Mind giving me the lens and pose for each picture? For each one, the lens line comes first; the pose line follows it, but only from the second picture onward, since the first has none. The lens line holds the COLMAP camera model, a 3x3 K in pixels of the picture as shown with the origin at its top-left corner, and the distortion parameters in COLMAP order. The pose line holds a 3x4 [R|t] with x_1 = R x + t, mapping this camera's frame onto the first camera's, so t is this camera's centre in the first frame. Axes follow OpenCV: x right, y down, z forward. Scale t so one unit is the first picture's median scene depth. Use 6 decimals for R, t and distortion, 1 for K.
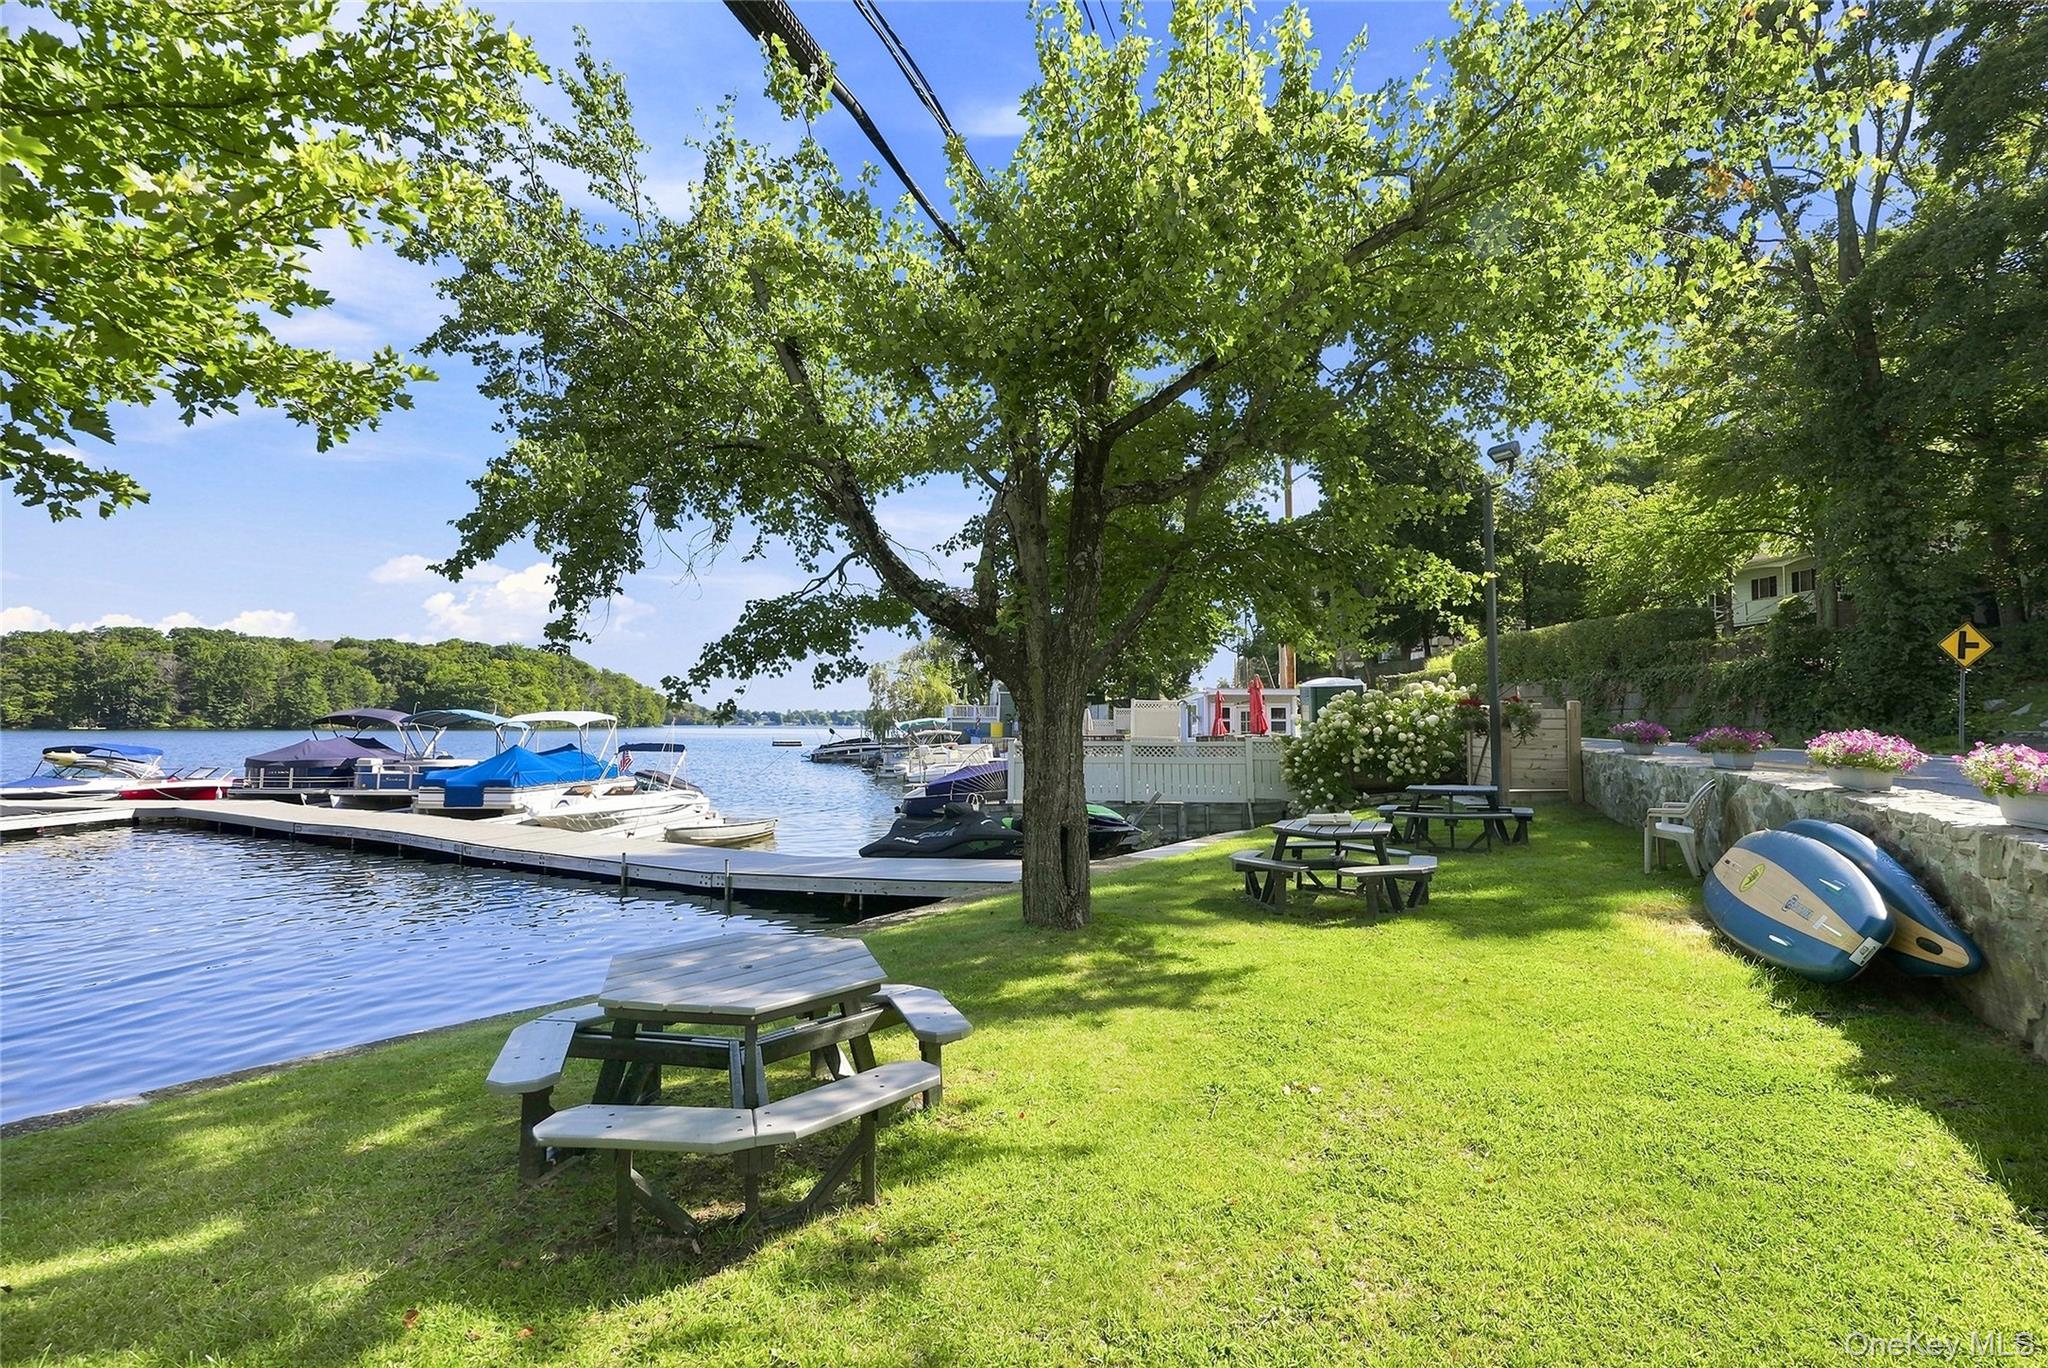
lens RADIAL K [[942.1, 0, 1024.0], [0, 942.1, 684.0], [0, 0, 1]] dist [-0.000136, -0.000131]
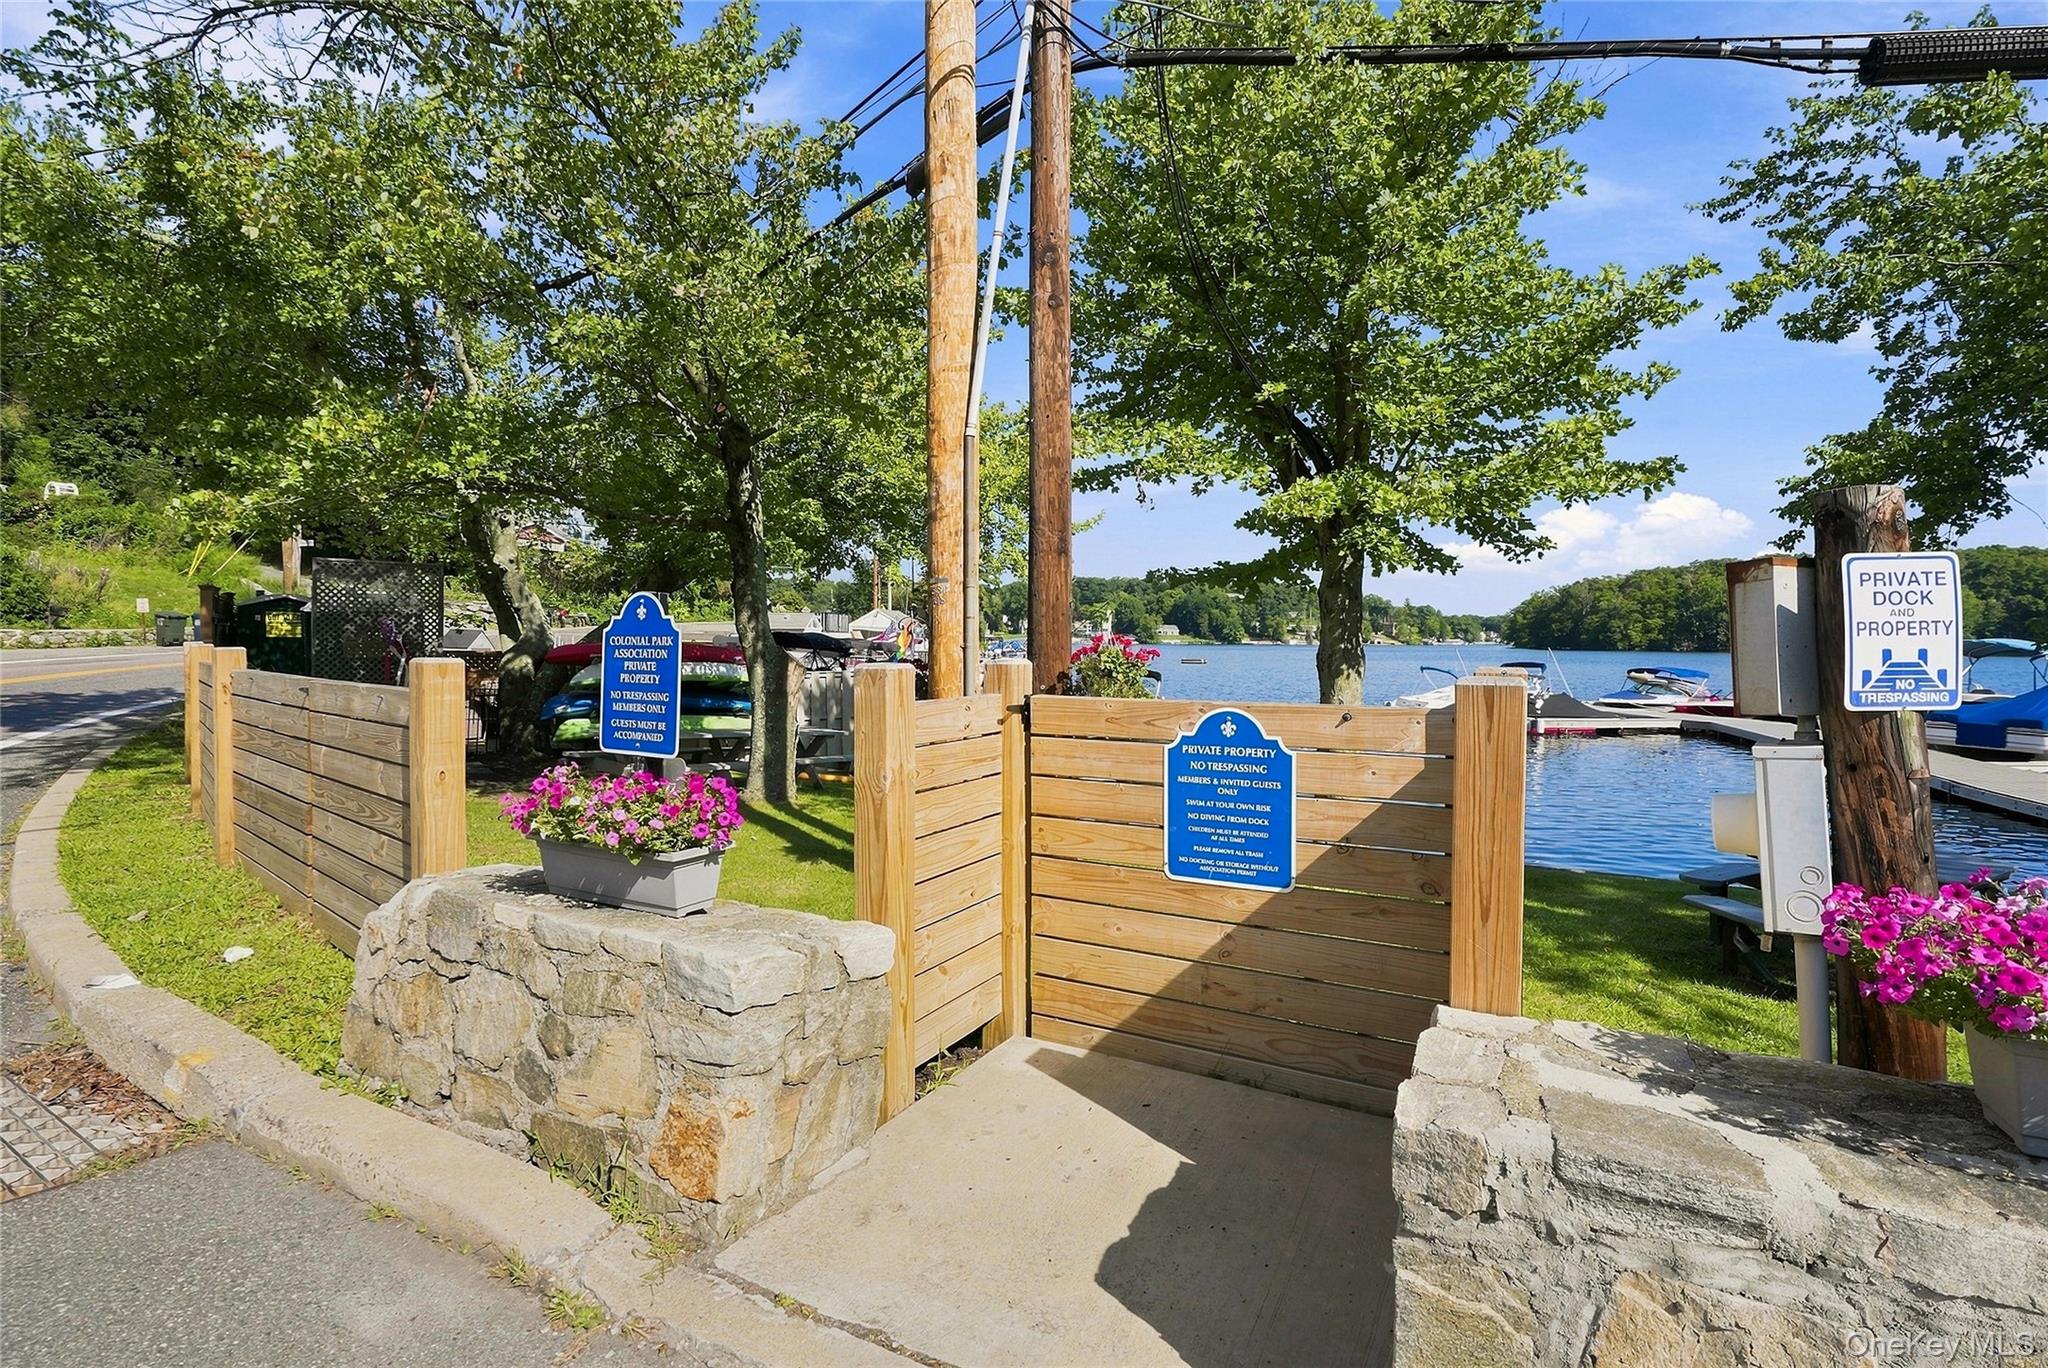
lens RADIAL K [[942.1, 0, 1024.0], [0, 942.1, 684.0], [0, 0, 1]] dist [-0.000136, -0.000131]
pose [[0.176211, 0.039533, -0.983558, 0.099079], [0.040991, 0.998032, 0.047459, -0.008150], [0.983499, -0.048680, 0.174244, -0.051014]]
